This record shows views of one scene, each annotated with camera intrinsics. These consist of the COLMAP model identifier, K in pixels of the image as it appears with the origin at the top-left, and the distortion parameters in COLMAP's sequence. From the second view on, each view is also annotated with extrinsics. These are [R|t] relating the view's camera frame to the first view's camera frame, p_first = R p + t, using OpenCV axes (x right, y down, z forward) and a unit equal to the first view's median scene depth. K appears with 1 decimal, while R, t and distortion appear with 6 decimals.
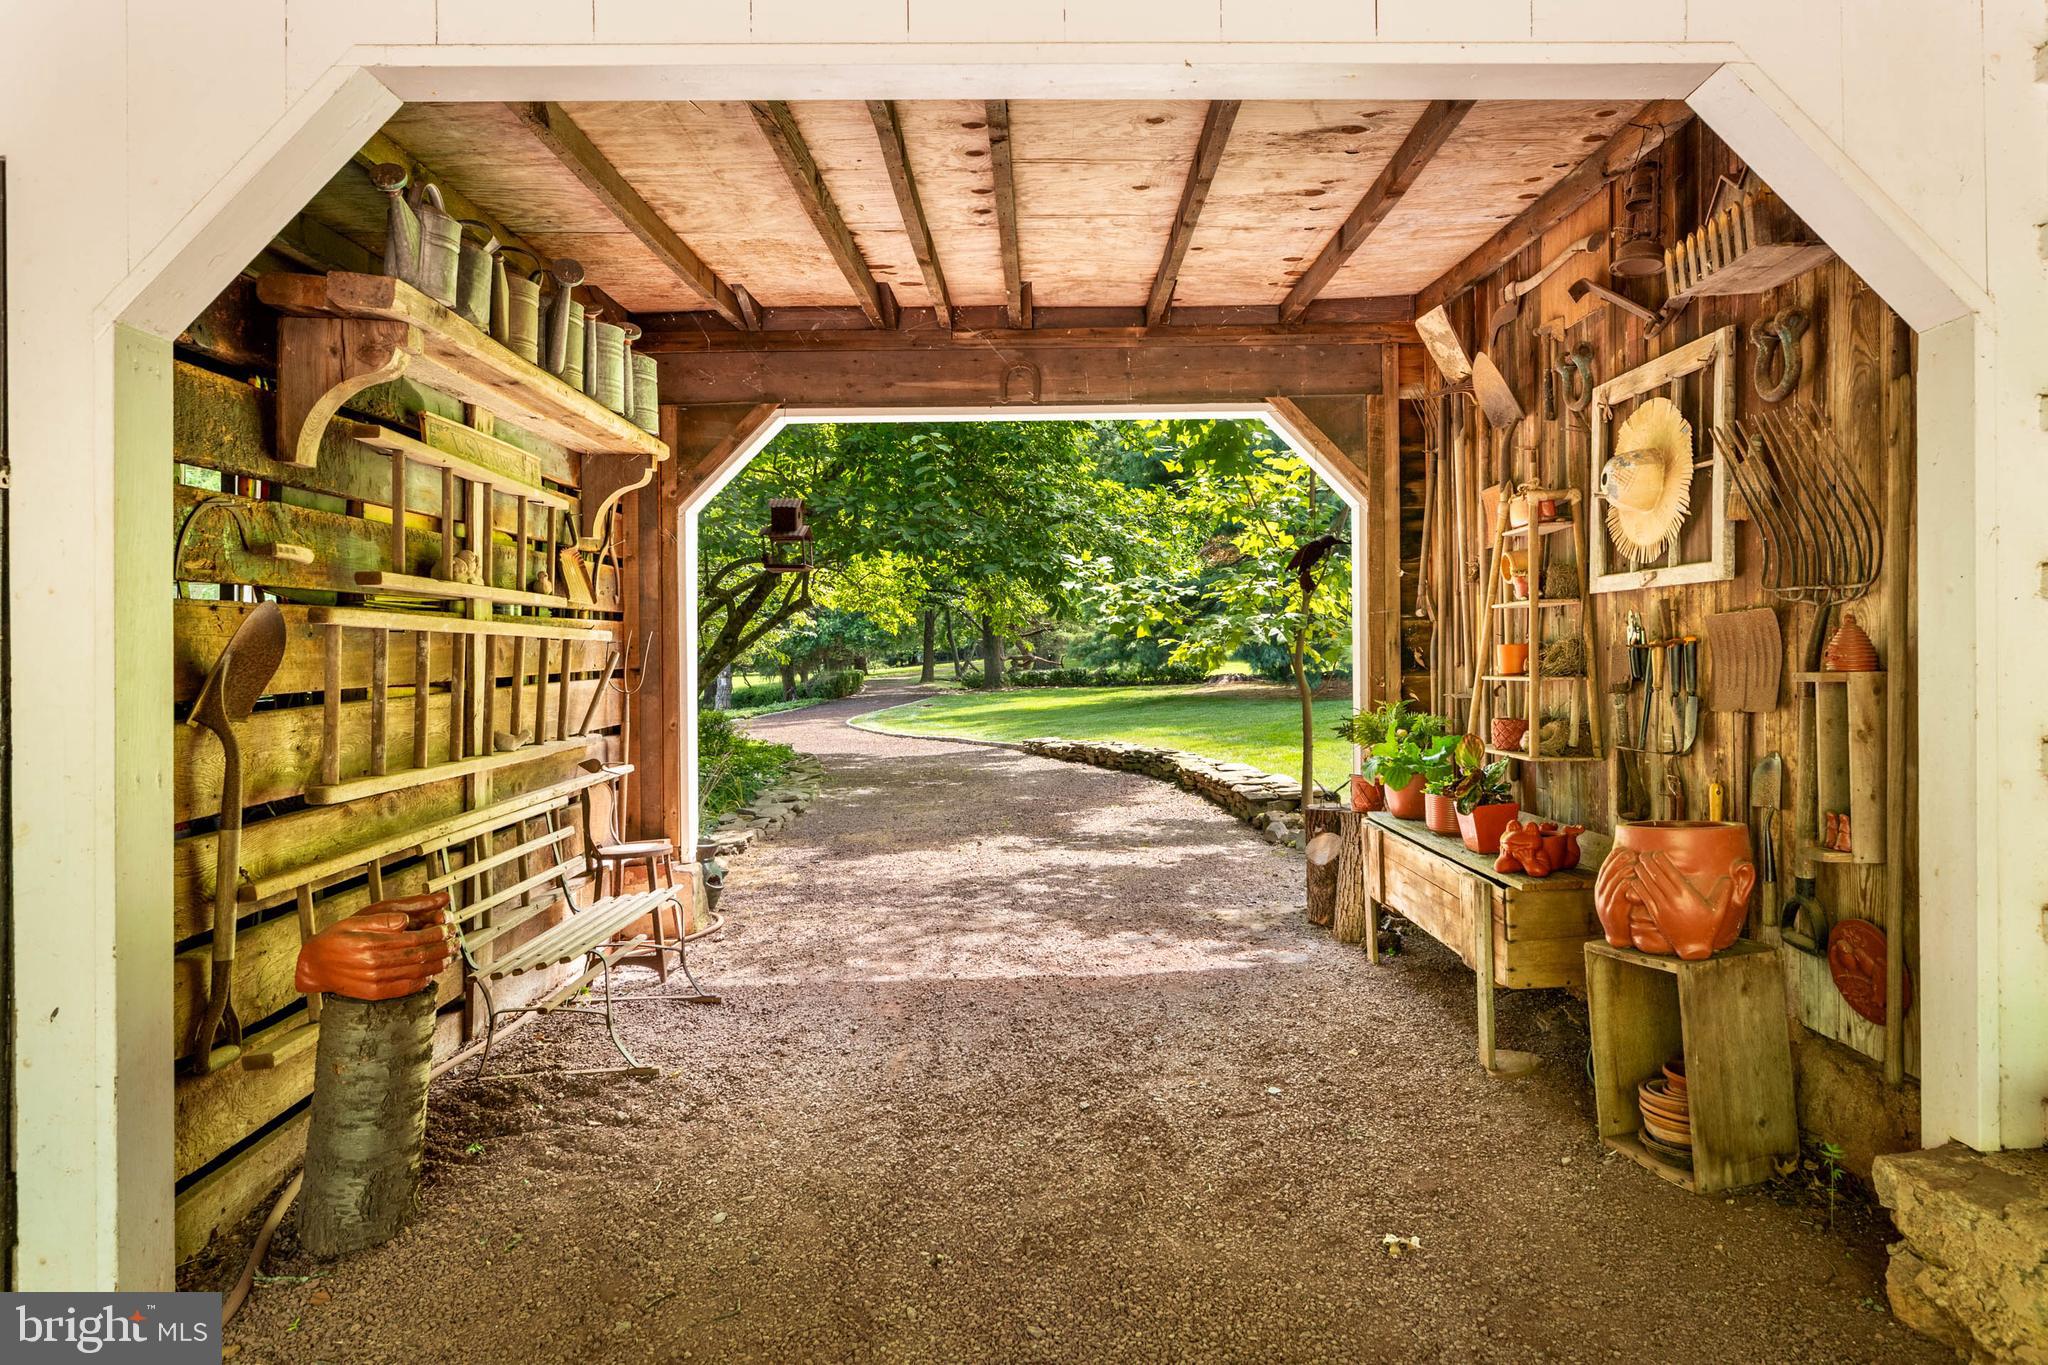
lens RADIAL K [[1185.2, 0, 1036.4], [0, 1185.2, 667.5], [0, 0, 1]] dist [-0.003534, -0.000569]
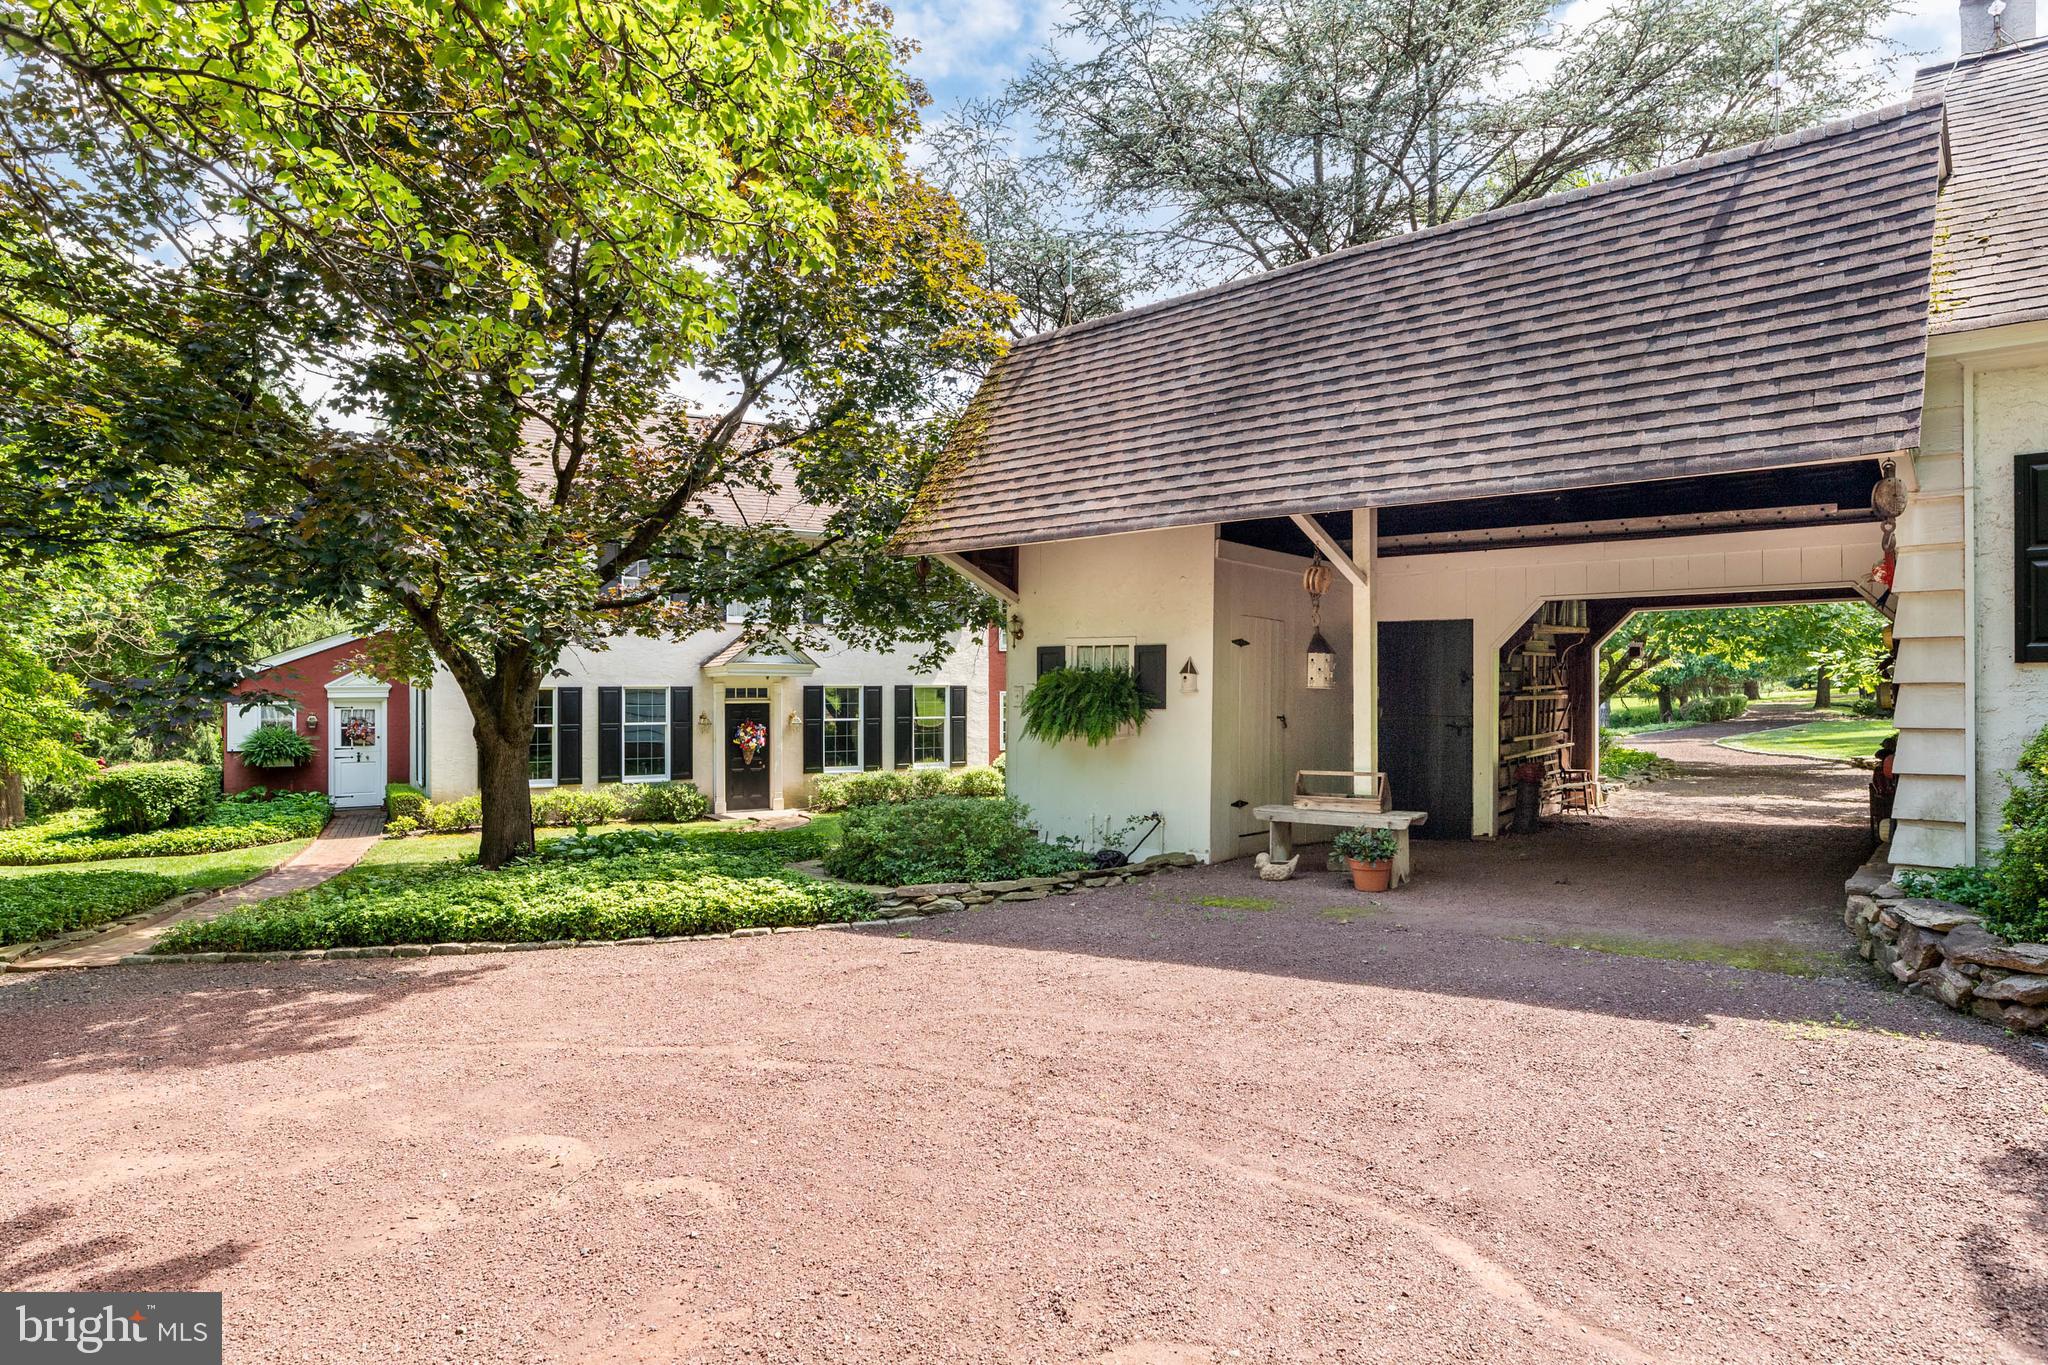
lens RADIAL K [[1163.9, 0, 1016.0], [0, 1163.9, 685.5], [0, 0, 1]] dist [0.001386, 0.000042]
pose [[0.750251, 0.005290, -0.661132, 0.454082], [-0.005210, 0.999984, 0.002089, -0.047608], [0.661133, 0.001877, 0.750267, -1.807725]]
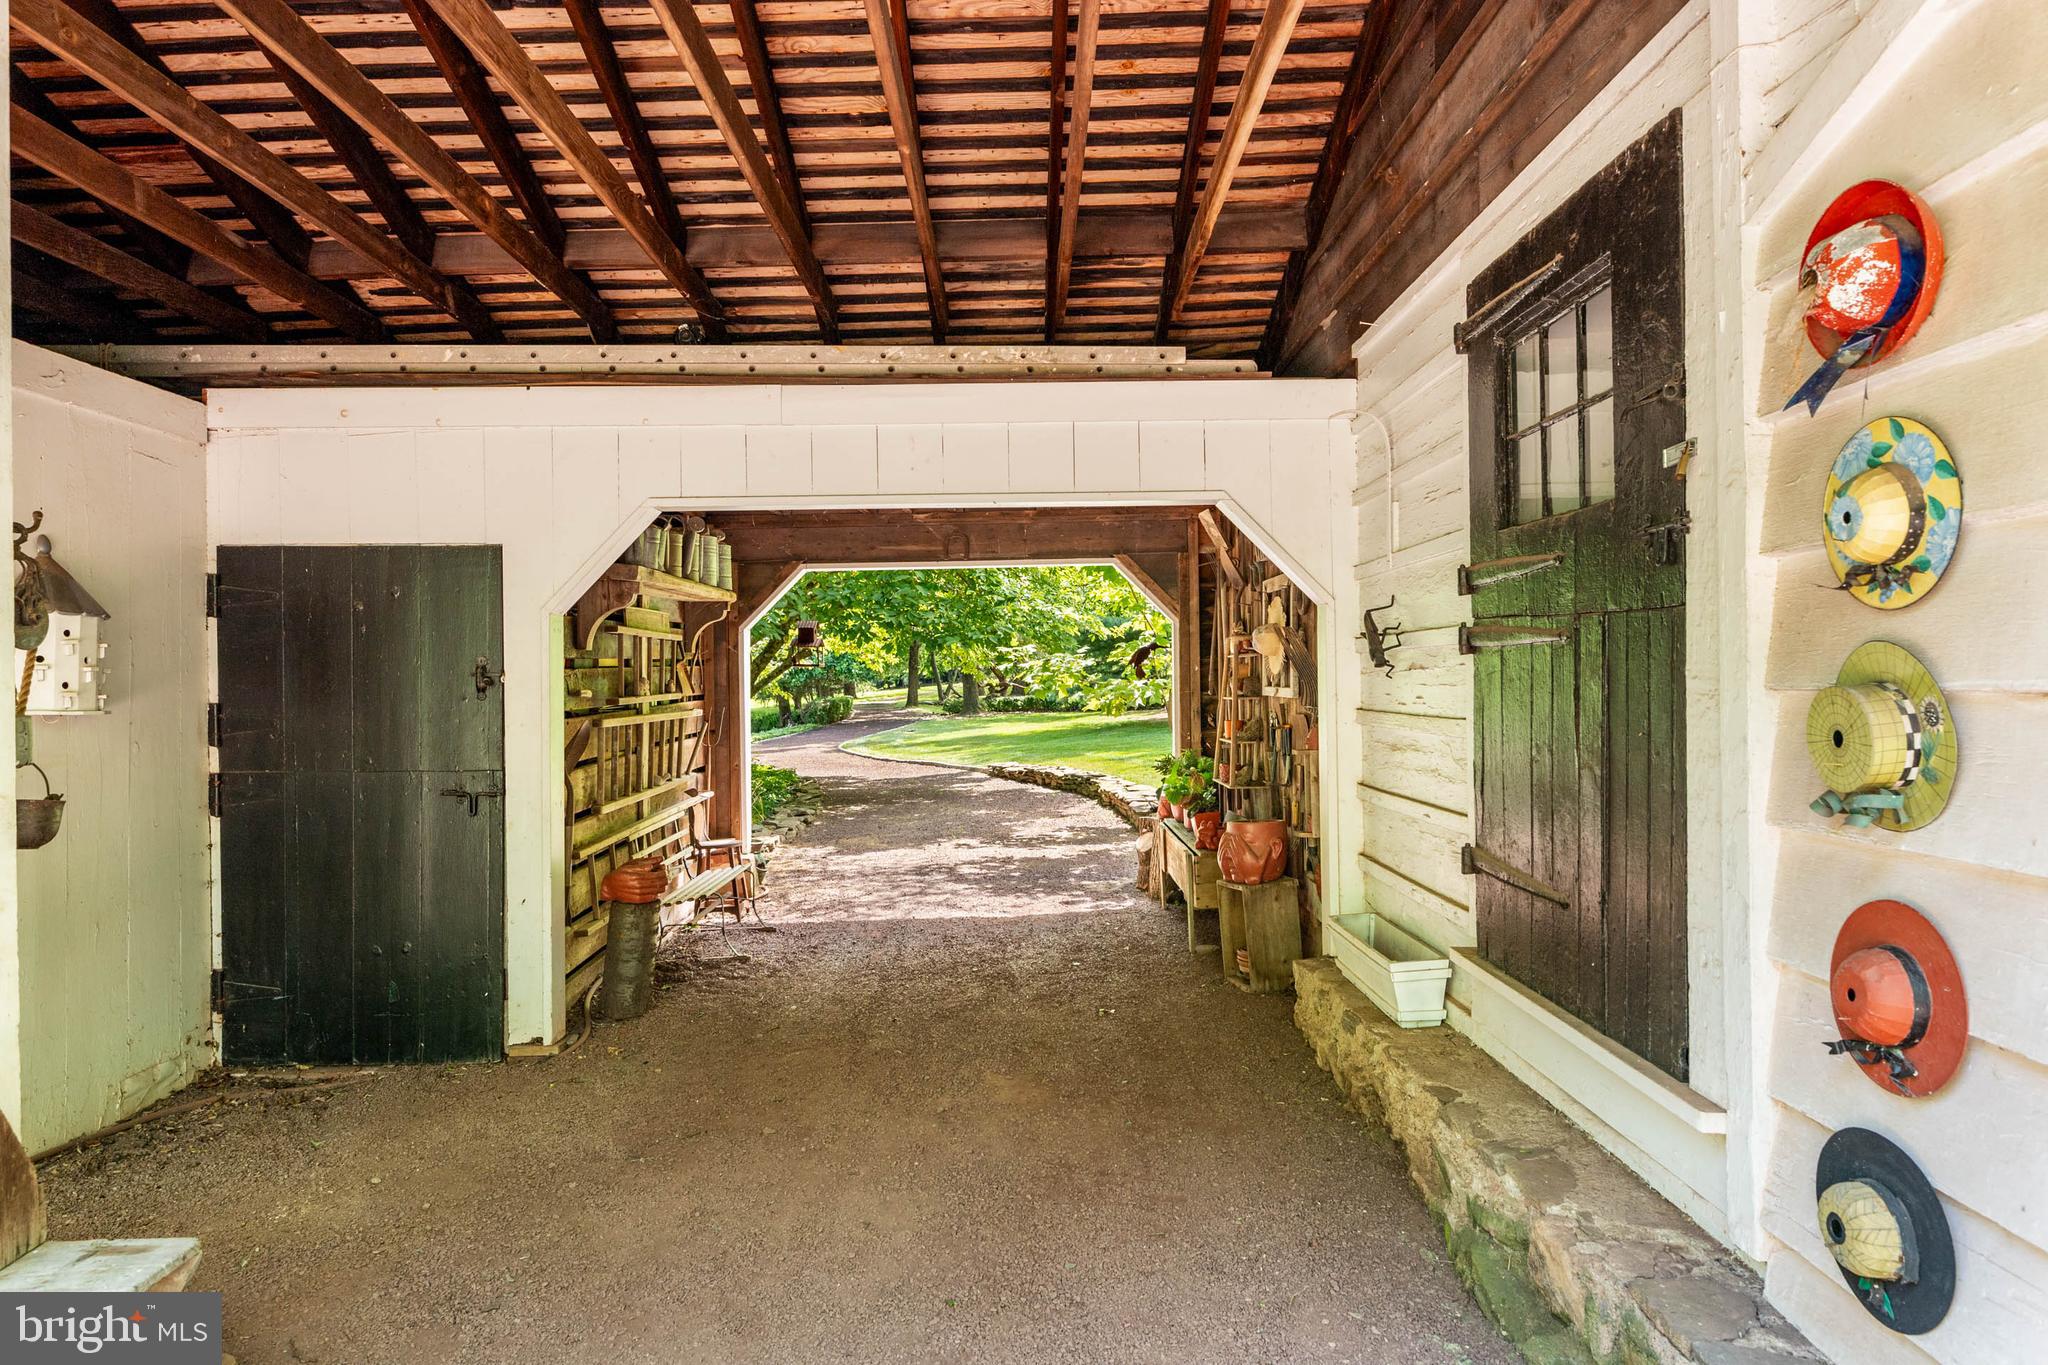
lens RADIAL K [[1163.9, 0, 1016.0], [0, 1163.9, 685.5], [0, 0, 1]] dist [0.001386, 0.000042]
pose [[0.999973, -0.005335, -0.005009, 0.072464], [0.005333, 0.999986, -0.000355, -0.055545], [0.005011, 0.000328, 0.999987, -0.542566]]
